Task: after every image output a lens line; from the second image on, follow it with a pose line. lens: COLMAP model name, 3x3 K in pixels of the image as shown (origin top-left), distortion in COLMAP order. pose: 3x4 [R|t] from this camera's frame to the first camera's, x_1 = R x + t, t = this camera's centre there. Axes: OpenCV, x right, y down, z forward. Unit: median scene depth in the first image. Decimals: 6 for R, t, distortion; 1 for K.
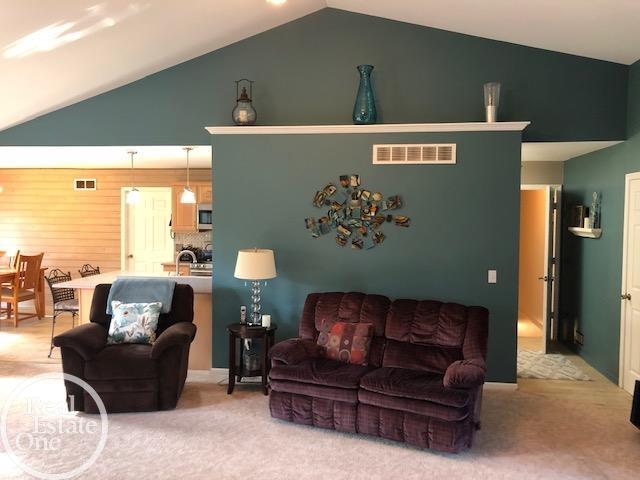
lens RADIAL K [[532.4, 0, 312.9], [0, 532.4, 227.2], [0, 0, 1]] dist [0.033475, -0.025126]
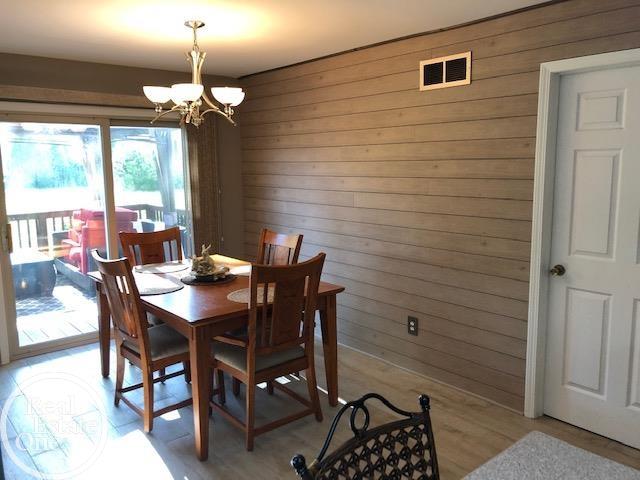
lens RADIAL K [[532.4, 0, 317.1], [0, 532.4, 239.7], [0, 0, 1]] dist [0.033475, -0.025126]
pose [[0.749935, 0.073428, -0.657424, -0.274135], [0.005754, 0.993059, 0.117479, -0.006768], [0.661487, -0.091884, 0.744307, 0.758356]]
